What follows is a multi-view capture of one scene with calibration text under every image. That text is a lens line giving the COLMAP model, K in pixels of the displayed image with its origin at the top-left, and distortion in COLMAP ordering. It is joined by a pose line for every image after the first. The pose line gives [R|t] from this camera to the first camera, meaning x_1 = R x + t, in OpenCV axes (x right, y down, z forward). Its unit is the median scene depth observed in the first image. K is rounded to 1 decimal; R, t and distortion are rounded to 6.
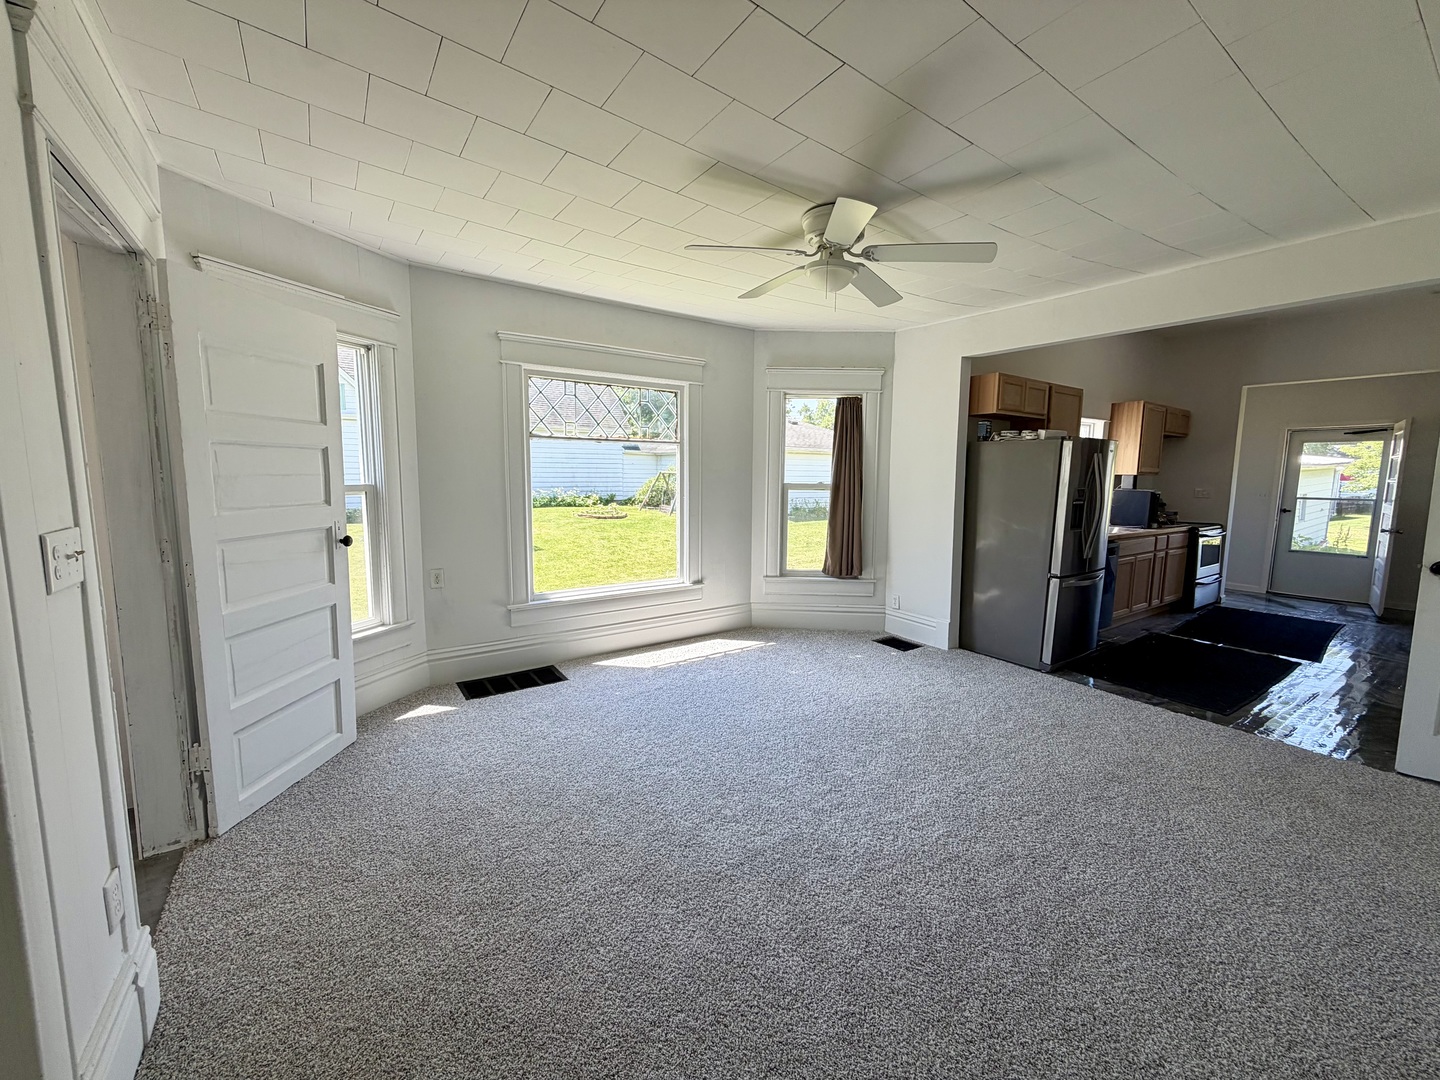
lens RADIAL K [[577.2, 0, 720.7], [0, 577.2, 538.8], [0, 0, 1]] dist [0.008453, -0.000225]
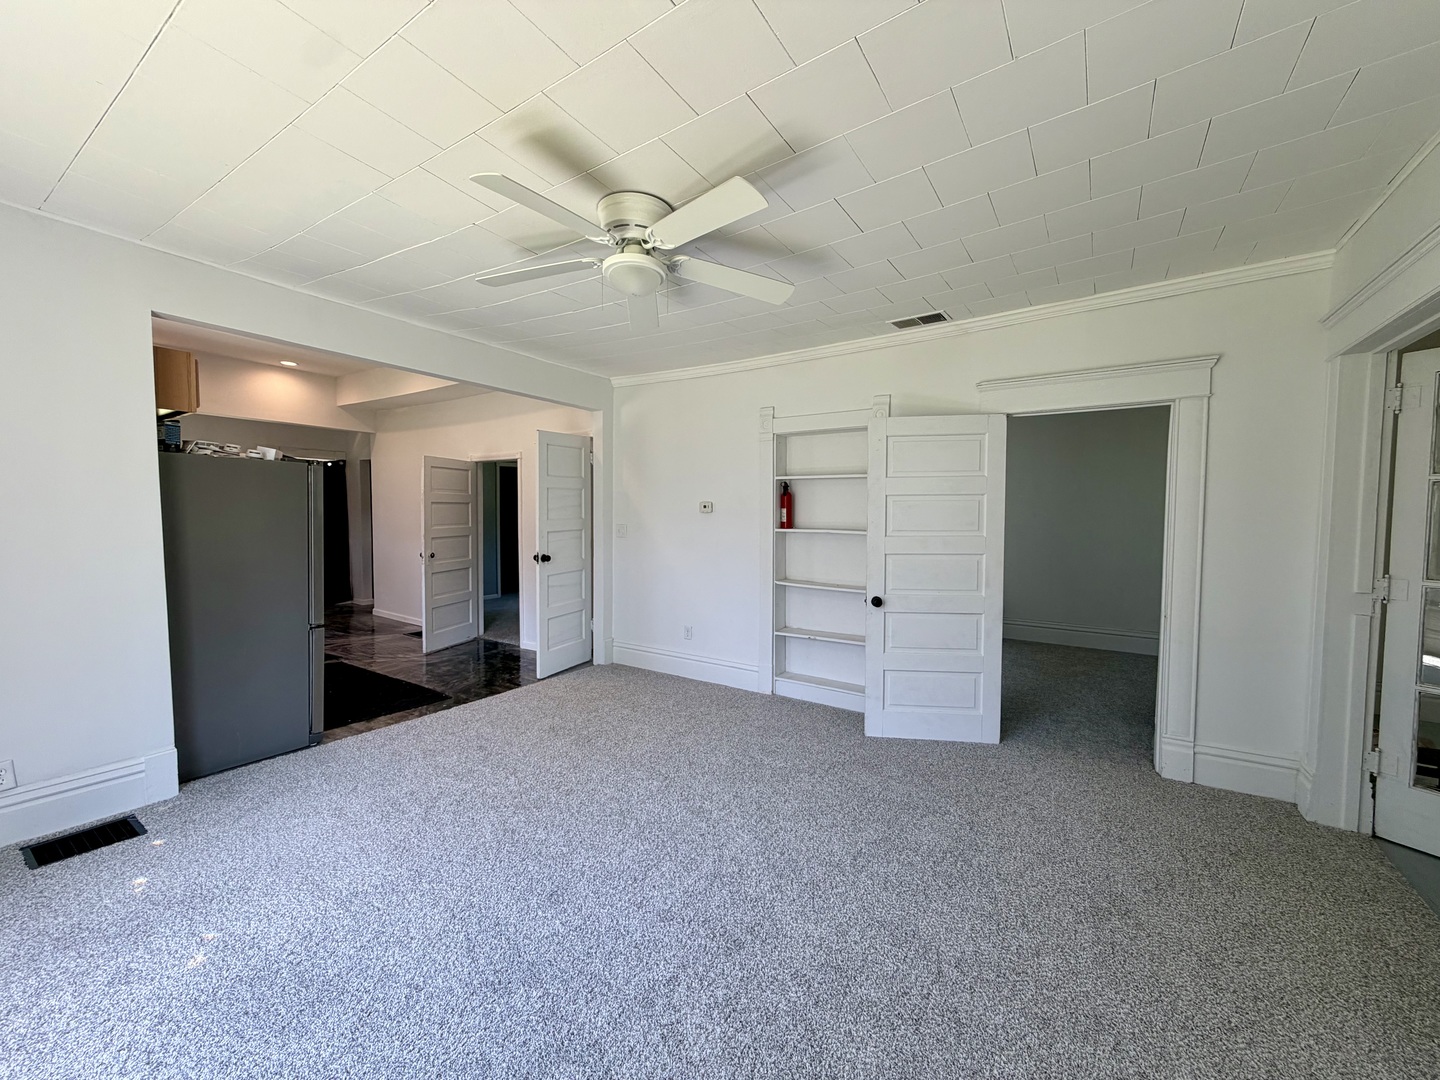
lens RADIAL K [[577.2, 0, 721.8], [0, 577.2, 539.2], [0, 0, 1]] dist [0.008453, -0.000225]
pose [[-0.374304, -0.055923, 0.925618, -0.380040], [0.094140, 0.990731, 0.097926, -0.080252], [-0.922515, 0.123792, -0.365570, 0.698257]]
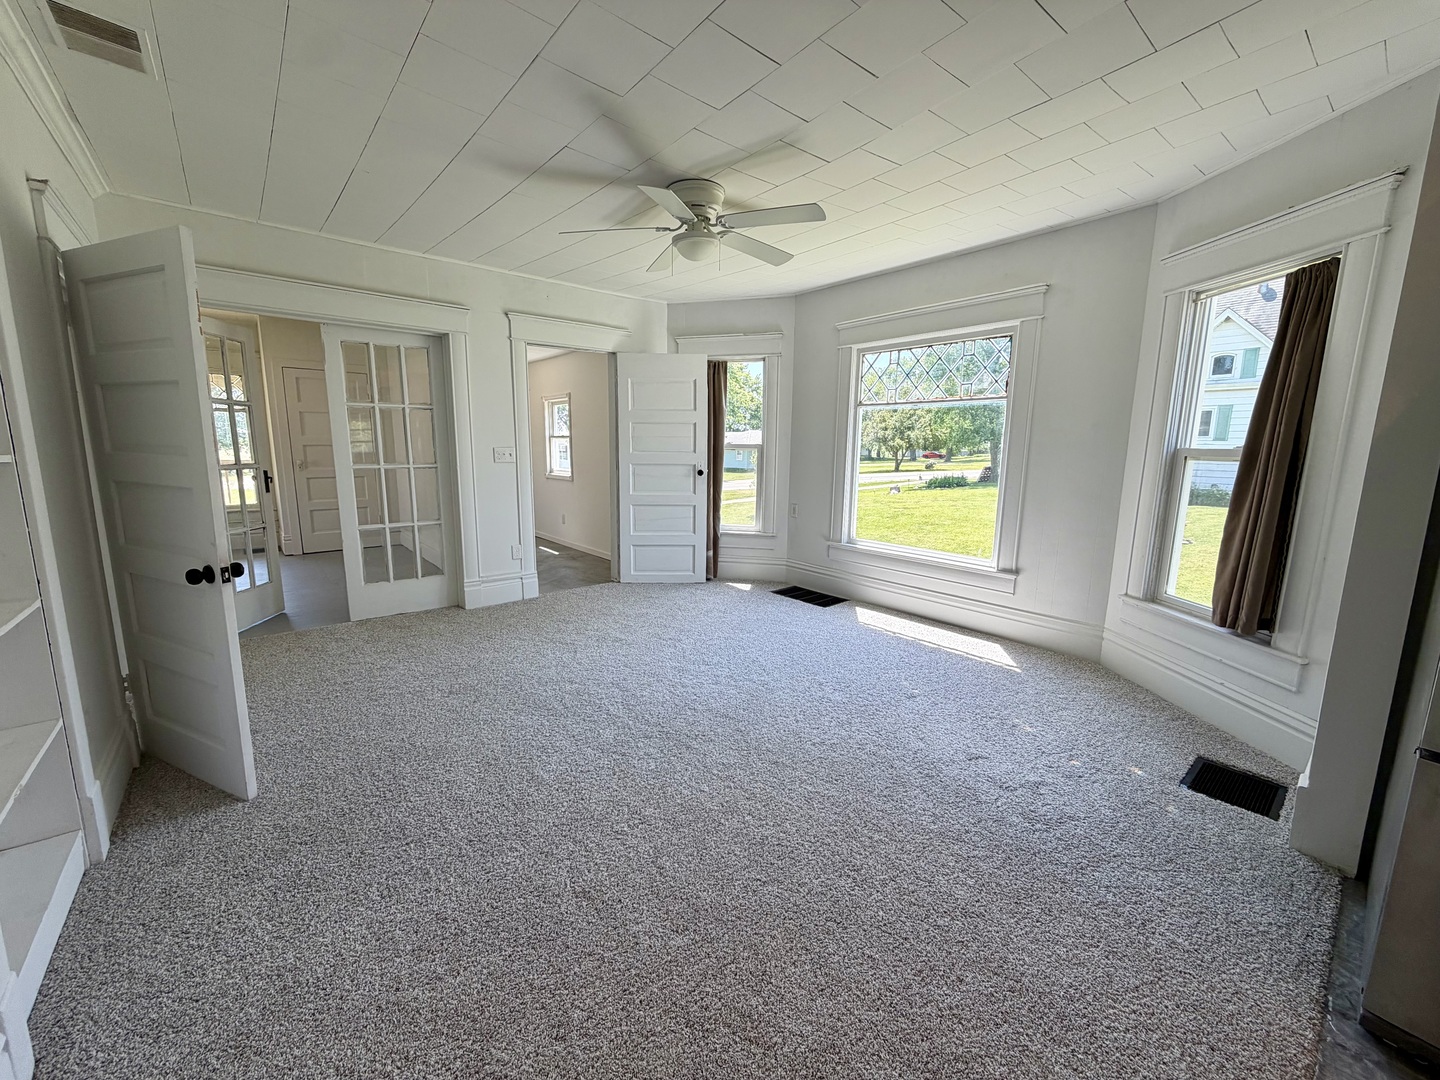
lens RADIAL K [[577.2, 0, 718.7], [0, 577.2, 539.1], [0, 0, 1]] dist [0.008453, -0.000225]
pose [[0.085452, 0.153088, -0.984511, 0.809463], [-0.123543, 0.982128, 0.141994, -0.037913], [0.988653, 0.109496, 0.102837, 0.586224]]
